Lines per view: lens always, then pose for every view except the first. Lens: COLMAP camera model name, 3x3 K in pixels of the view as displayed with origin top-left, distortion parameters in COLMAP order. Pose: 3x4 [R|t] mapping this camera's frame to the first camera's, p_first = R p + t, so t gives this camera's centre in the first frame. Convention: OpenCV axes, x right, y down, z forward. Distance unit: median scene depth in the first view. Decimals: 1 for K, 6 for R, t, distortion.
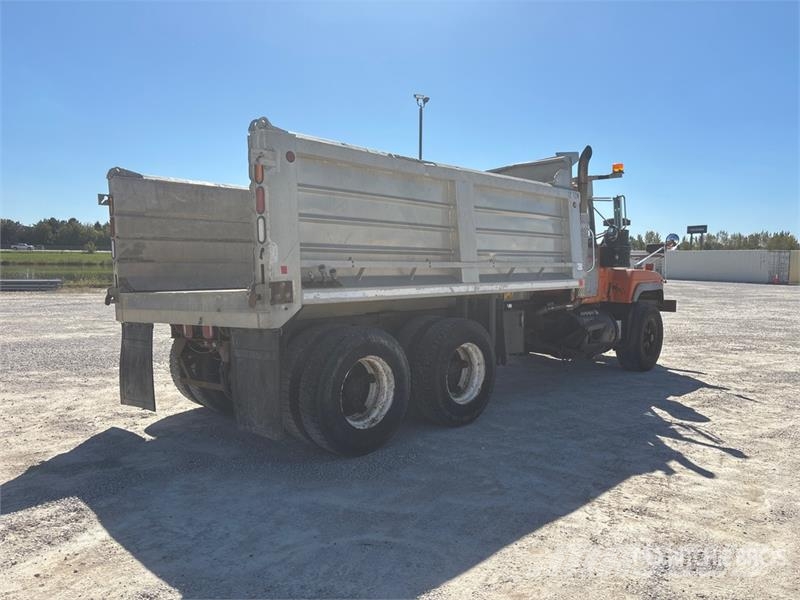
lens RADIAL K [[596.9, 0, 400.0], [0, 596.9, 300.0], [0, 0, 1]] dist [0.050425, -0.070601]
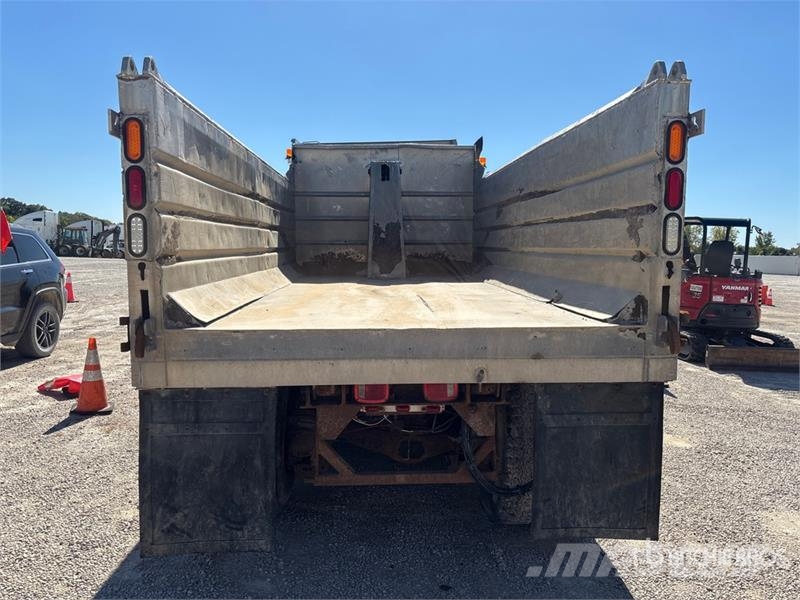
lens RADIAL K [[596.9, 0, 400.0], [0, 596.9, 300.0], [0, 0, 1]] dist [0.050425, -0.070601]
pose [[0.717096, -0.038932, 0.695886, -0.822588], [0.005749, 0.998735, 0.049951, -0.071675], [-0.696951, -0.031819, 0.716413, 0.660737]]
